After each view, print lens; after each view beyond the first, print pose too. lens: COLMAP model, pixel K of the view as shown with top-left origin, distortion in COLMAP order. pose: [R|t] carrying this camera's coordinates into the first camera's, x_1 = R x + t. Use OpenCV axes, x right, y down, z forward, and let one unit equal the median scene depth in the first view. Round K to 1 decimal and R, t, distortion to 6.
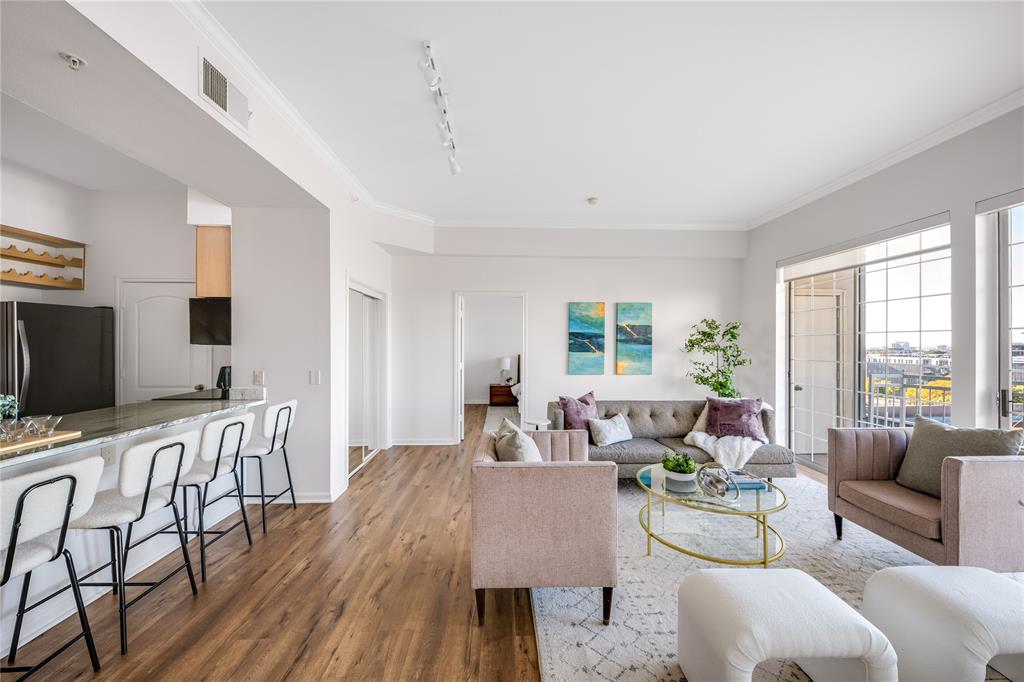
lens RADIAL K [[380.1, 0, 528.5], [0, 380.1, 336.9], [0, 0, 1]] dist [0.005848, -0.002692]
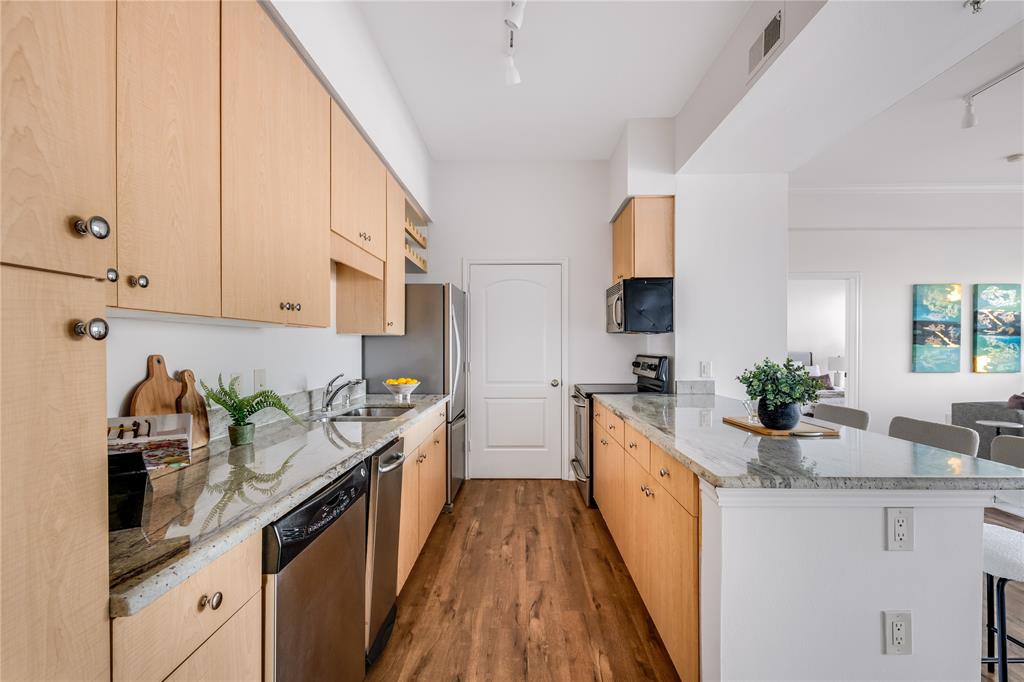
lens RADIAL K [[440.5, 0, 521.6], [0, 440.5, 348.2], [0, 0, 1]] dist [0.002668, -0.002658]
pose [[0.997229, -0.002530, -0.074355, -1.118686], [0.003984, 0.999804, 0.019417, 0.040570], [0.074291, -0.019660, 0.997043, -0.042017]]
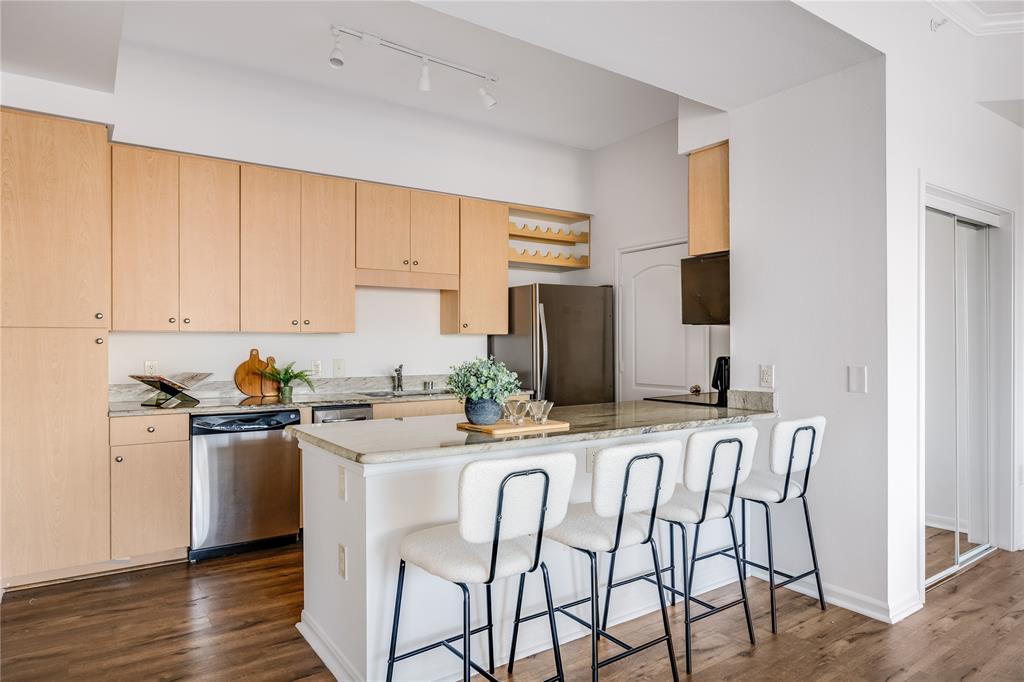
lens RADIAL K [[630.8, 0, 512.9], [0, 630.8, 353.5], [0, 0, 1]] dist [-0.013527, 0.007405]
pose [[0.524481, 0.006527, -0.851397, -0.067755], [0.016297, 0.999710, 0.017704, 0.049197], [0.851266, -0.023160, 0.524223, 0.133762]]
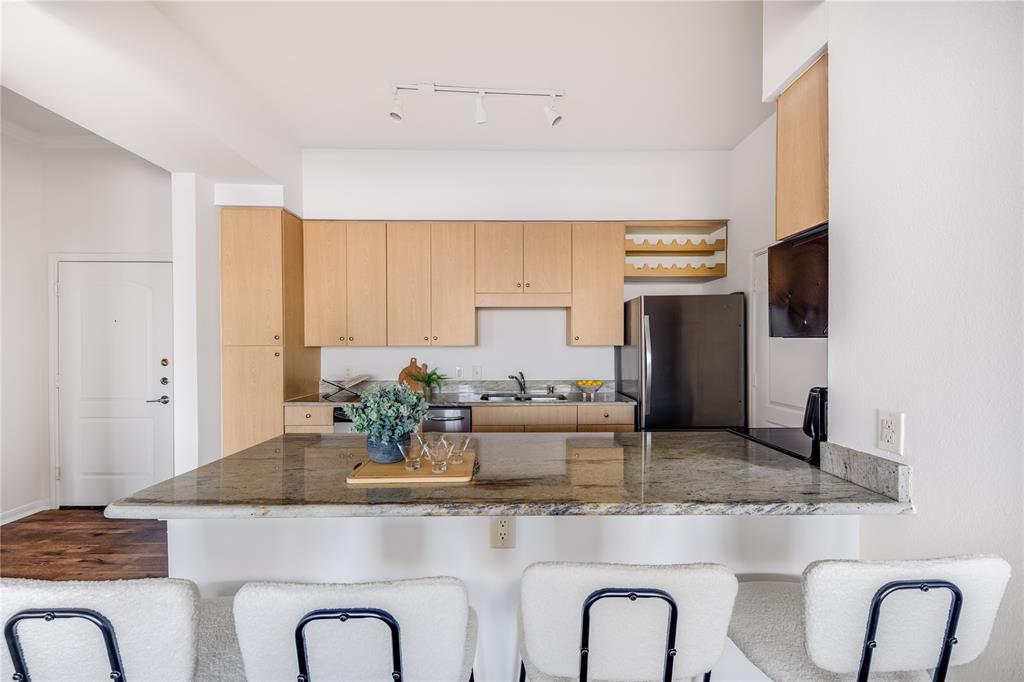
lens RADIAL K [[396.7, 0, 515.1], [0, 396.7, 351.9], [0, 0, 1]] dist [0.007361, -0.001534]
pose [[-0.042153, 0.012497, -0.999033, -0.358310], [0.016105, 0.999800, 0.011827, 0.027985], [0.998981, -0.015591, -0.042346, 0.721158]]
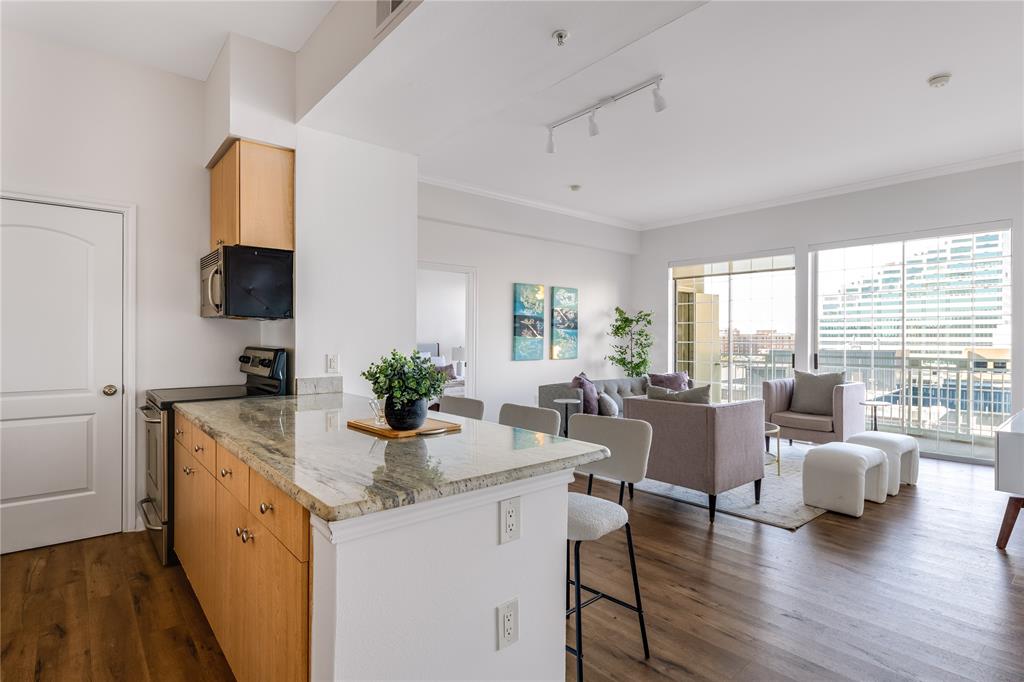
lens RADIAL K [[515.5, 0, 520.3], [0, 515.5, 339.9], [0, 0, 1]] dist [0.020731, 0.001245]
pose [[0.786625, -0.000968, 0.617430, -1.108214], [-0.013388, 0.999737, 0.018624, 0.040790], [-0.617285, -0.022916, 0.786405, -0.024432]]
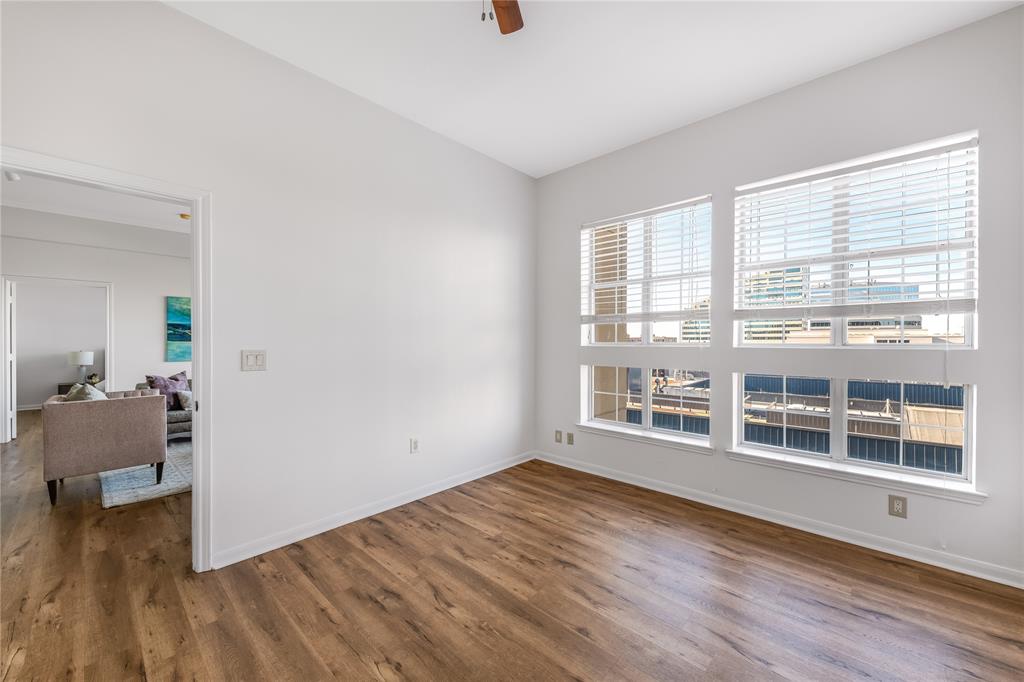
lens RADIAL K [[396.7, 0, 513.6], [0, 396.7, 343.2], [0, 0, 1]] dist [0.007361, -0.001534]
pose [[0.731670, -0.002922, 0.681653, 0.088760], [-0.014226, 0.999708, 0.019556, 0.013983], [-0.681510, -0.024006, 0.731415, -0.915459]]
